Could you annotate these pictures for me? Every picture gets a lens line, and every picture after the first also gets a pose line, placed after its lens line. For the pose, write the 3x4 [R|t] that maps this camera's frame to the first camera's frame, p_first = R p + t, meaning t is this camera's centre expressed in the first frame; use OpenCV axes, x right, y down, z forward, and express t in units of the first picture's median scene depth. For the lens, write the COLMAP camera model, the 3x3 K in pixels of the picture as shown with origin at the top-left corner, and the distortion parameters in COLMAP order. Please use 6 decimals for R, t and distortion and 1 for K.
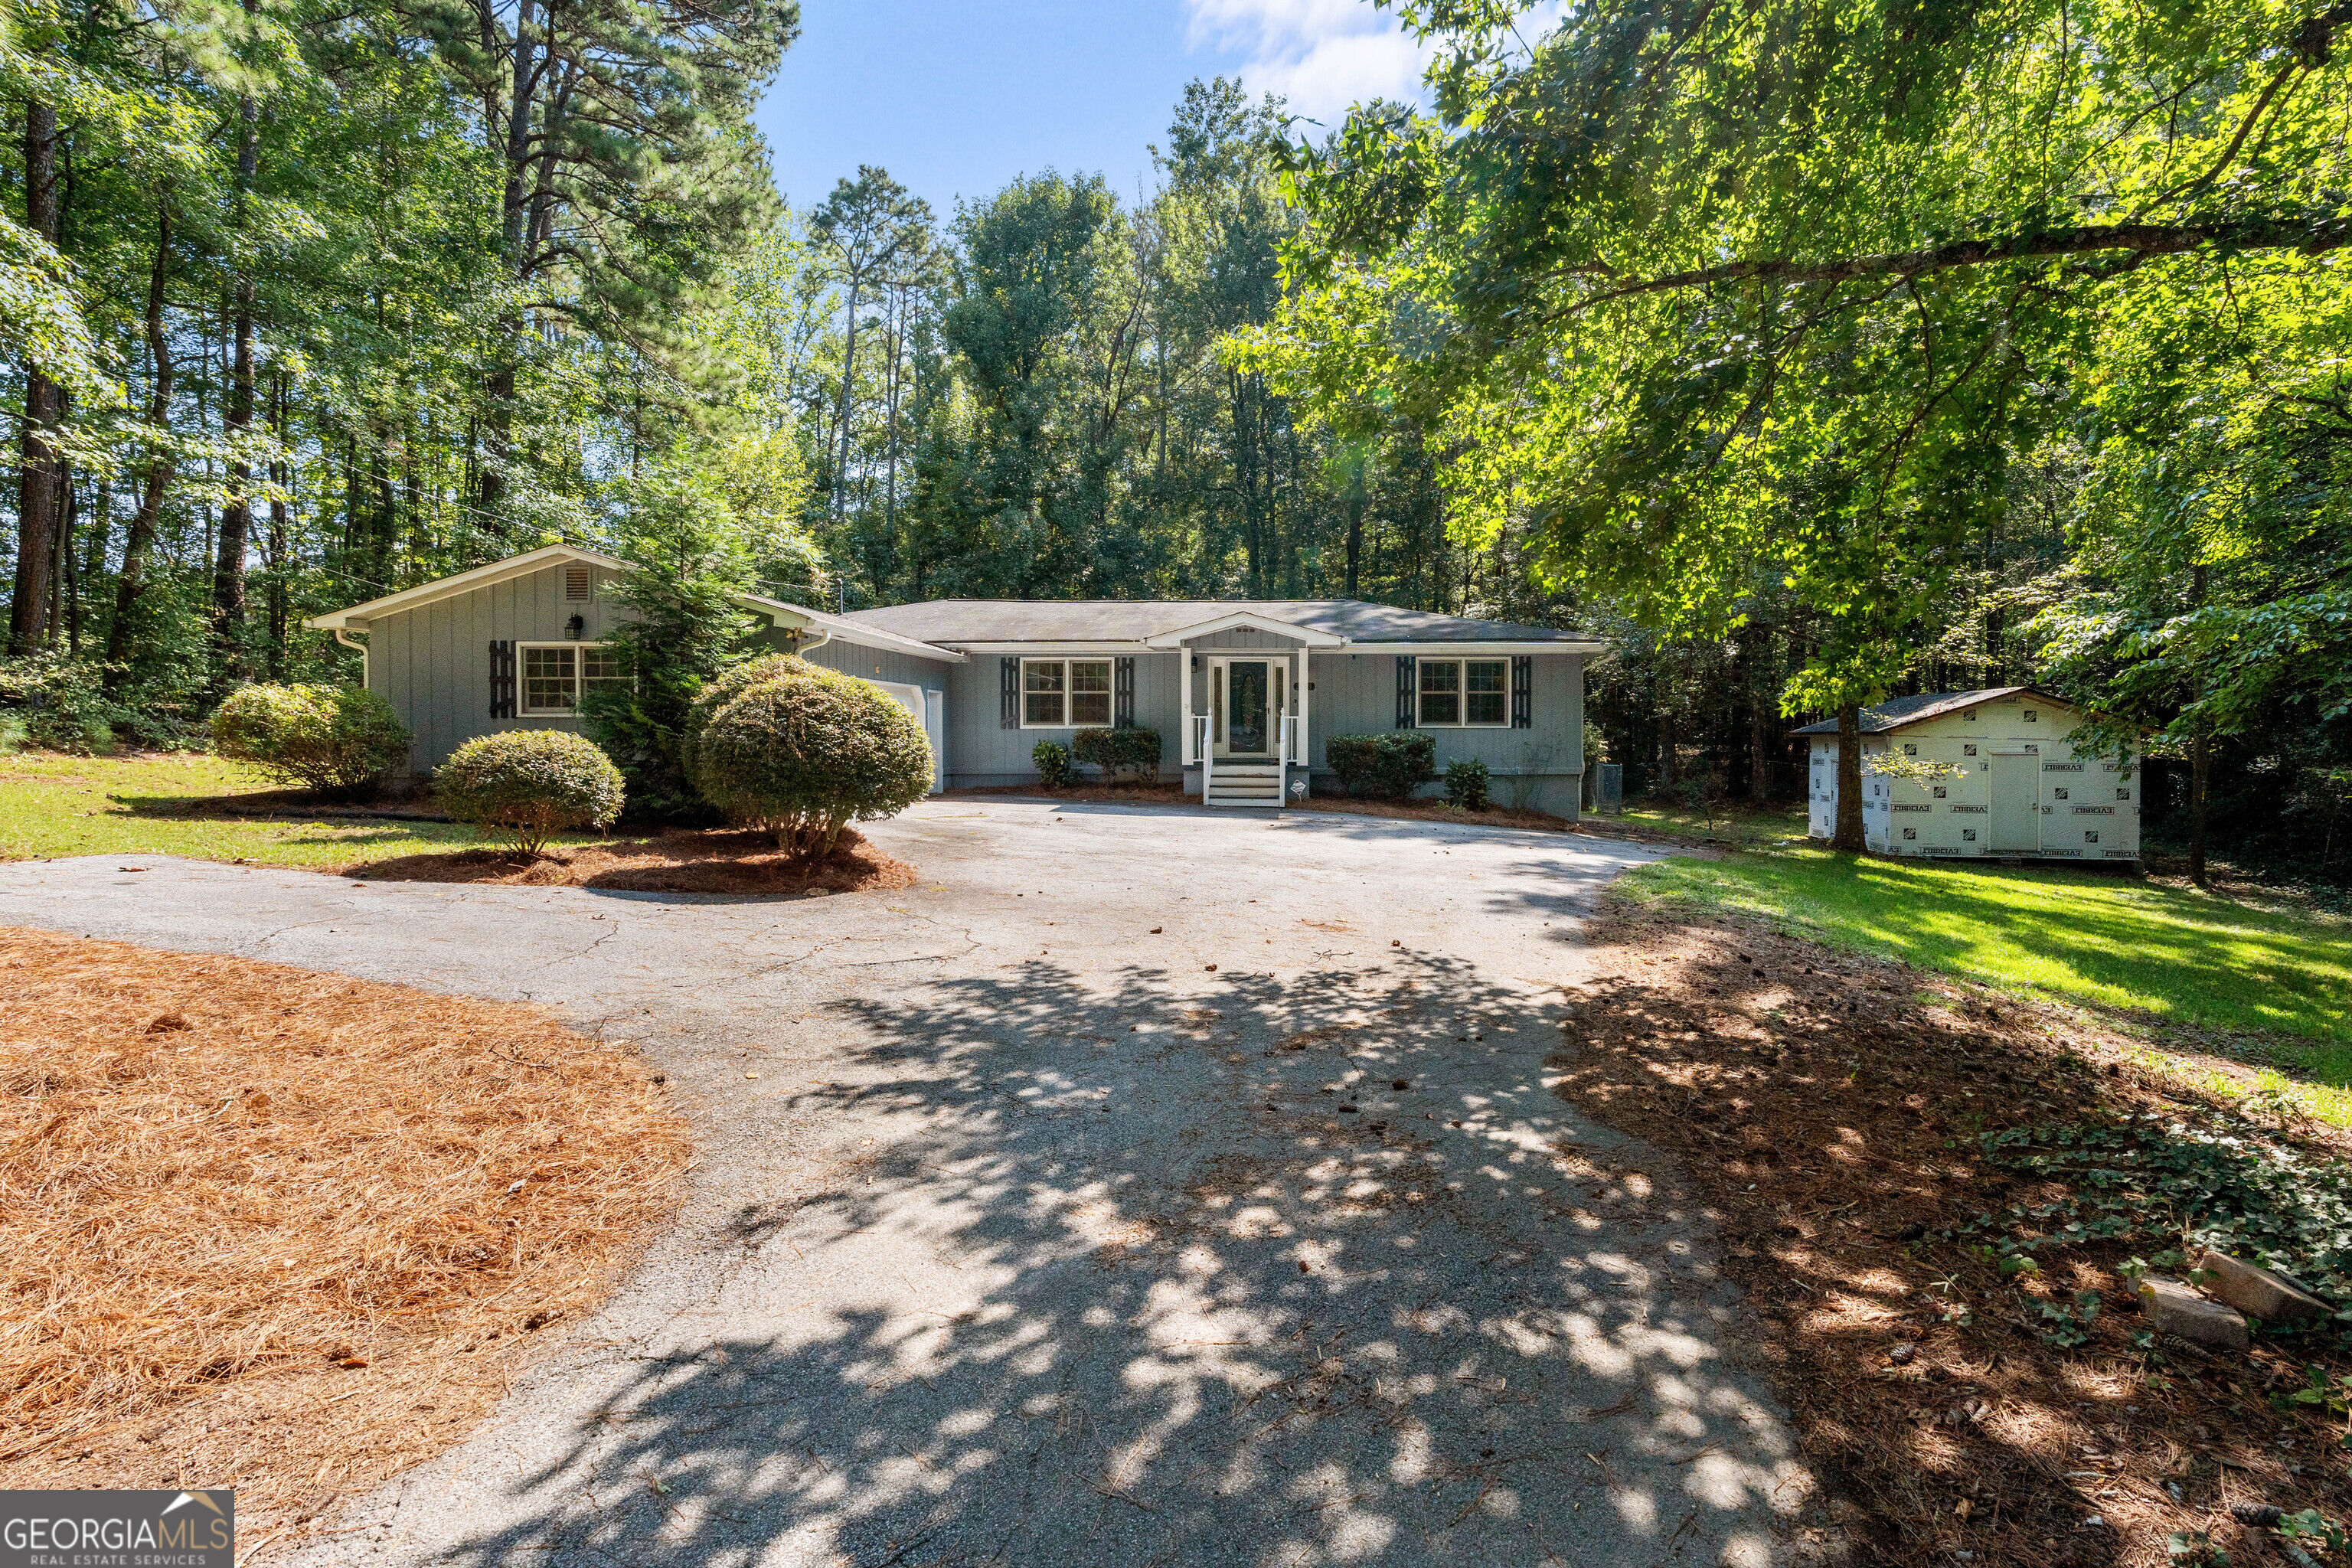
lens RADIAL K [[1043.8, 0, 1175.5], [0, 1043.8, 769.1], [0, 0, 1]] dist [0.000404, -0.001324]
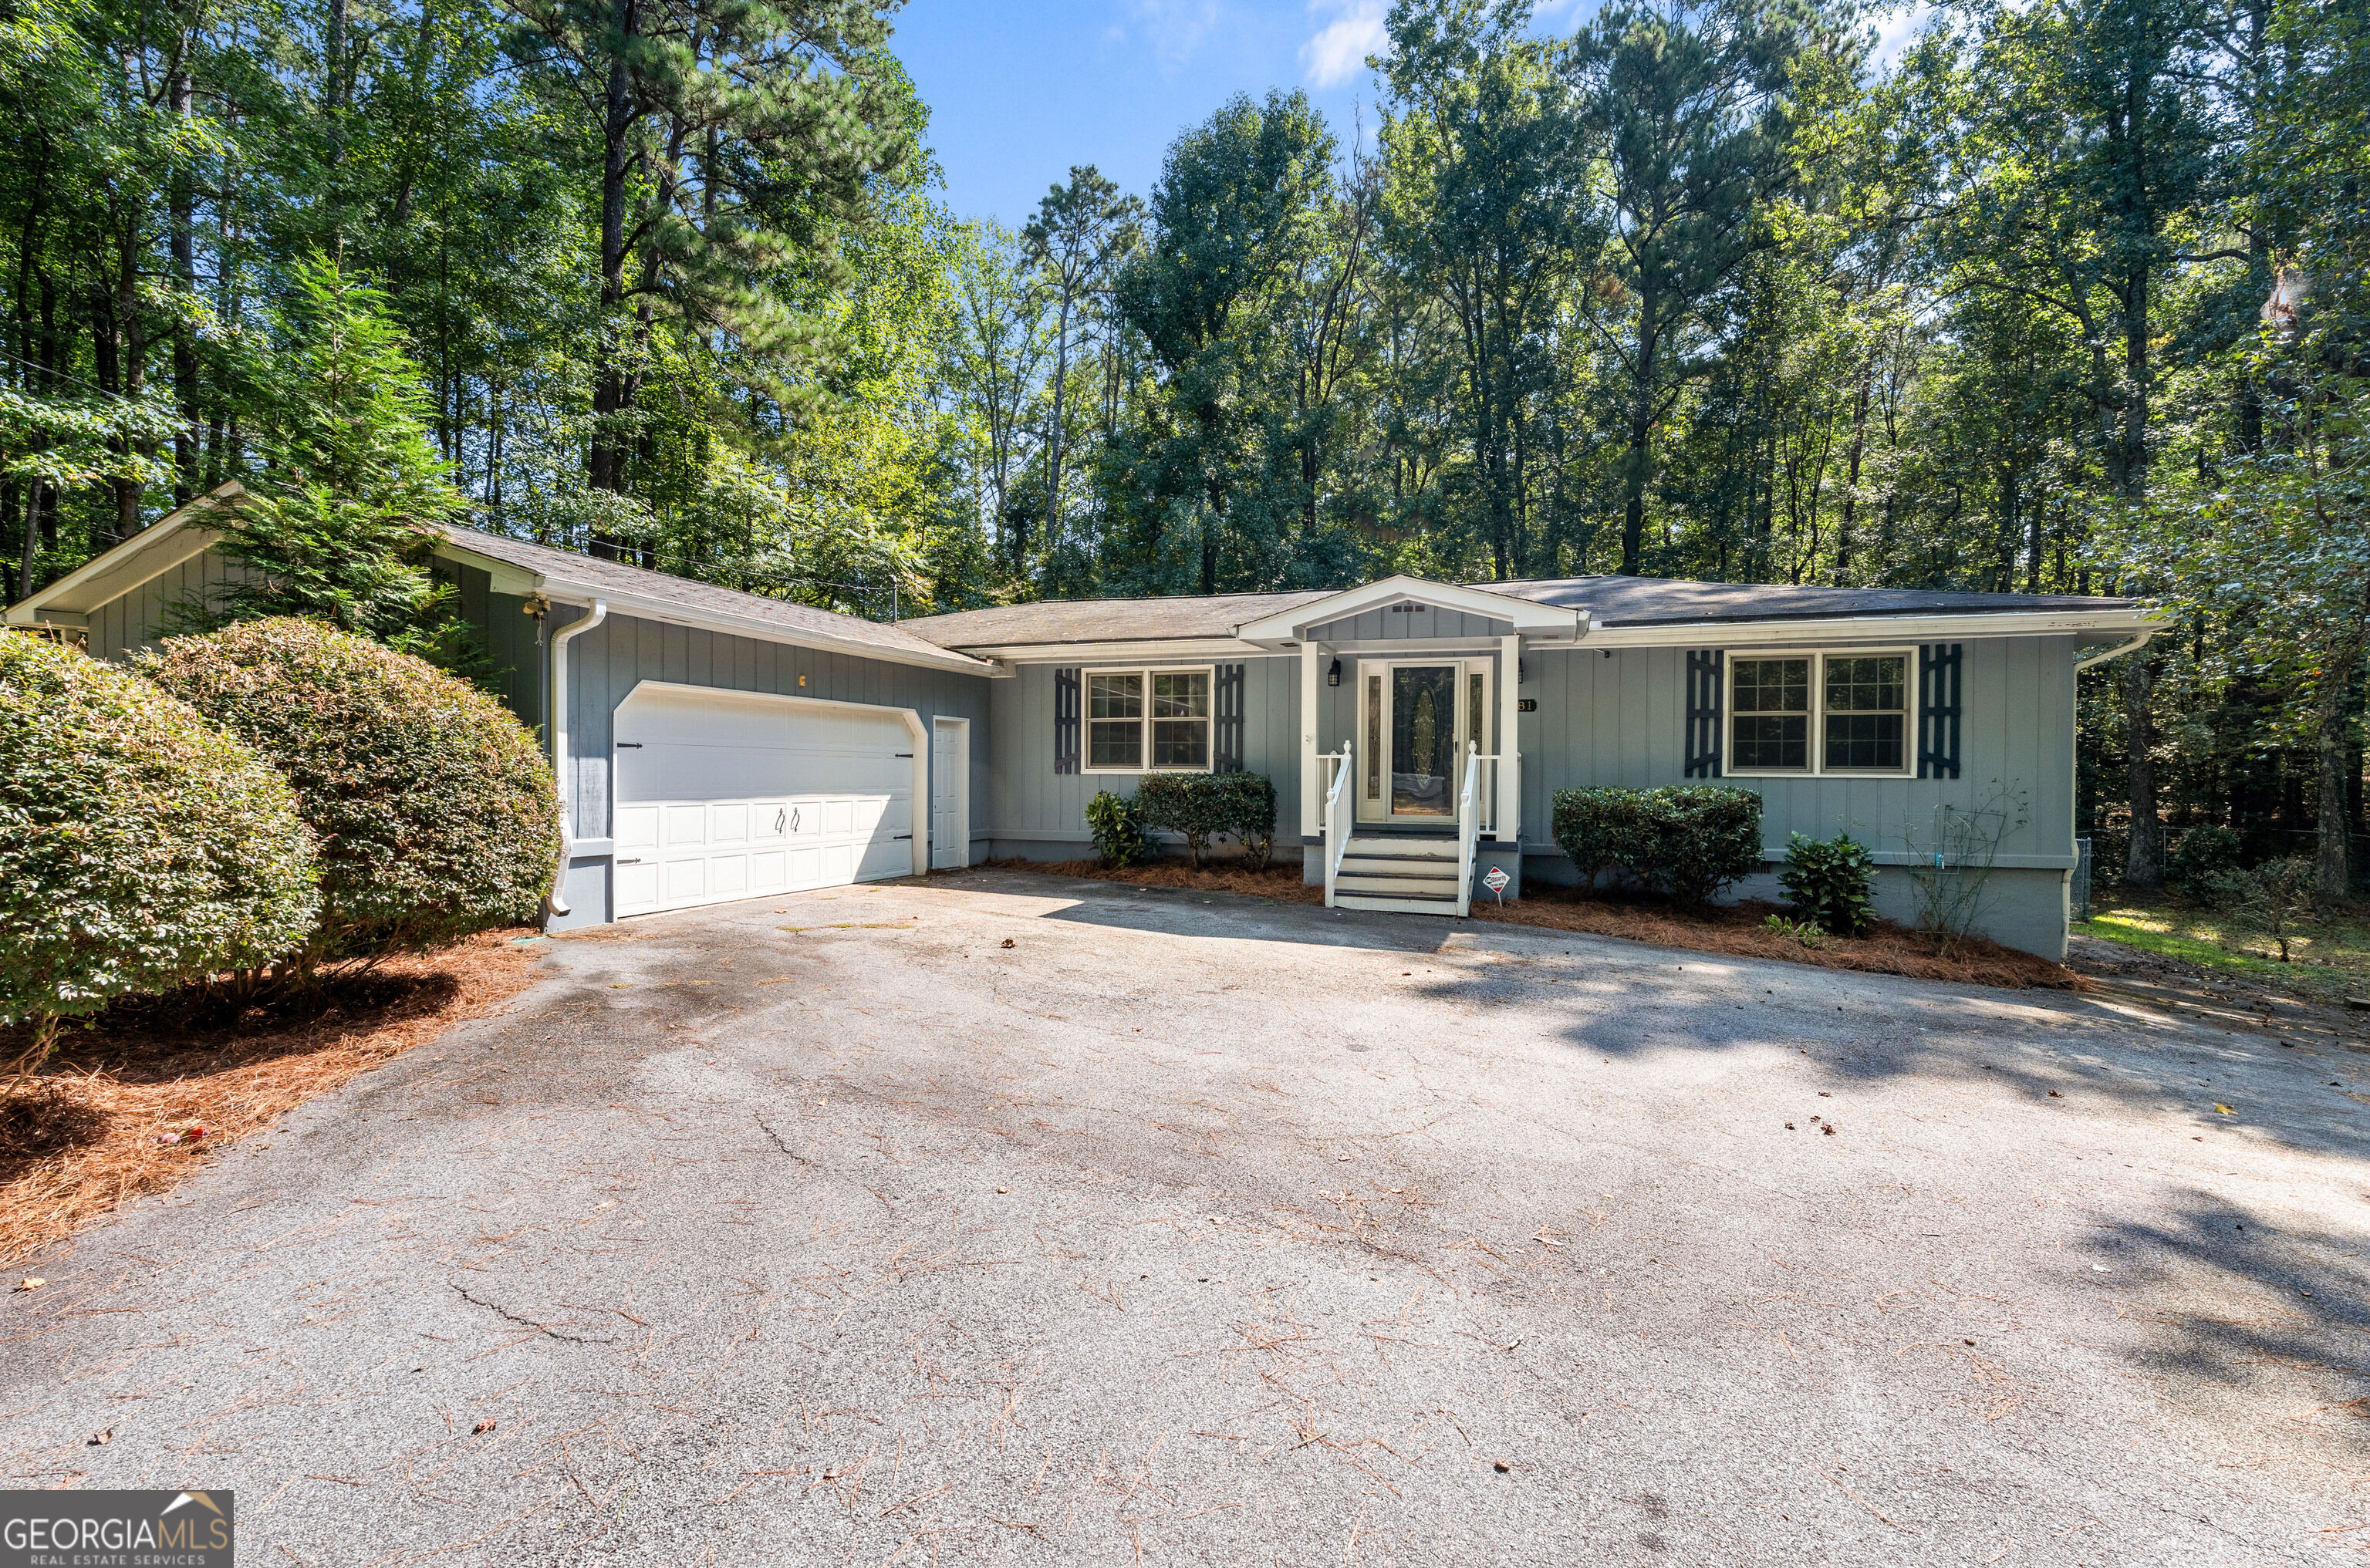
lens RADIAL K [[1051.7, 0, 1187.2], [0, 1051.7, 795.4], [0, 0, 1]] dist [0.000404, -0.001324]
pose [[0.970578, 0.010533, -0.240555, 0.083728], [-0.015009, 0.999747, -0.016782, -0.015002], [0.240318, 0.019899, 0.970490, 0.369992]]
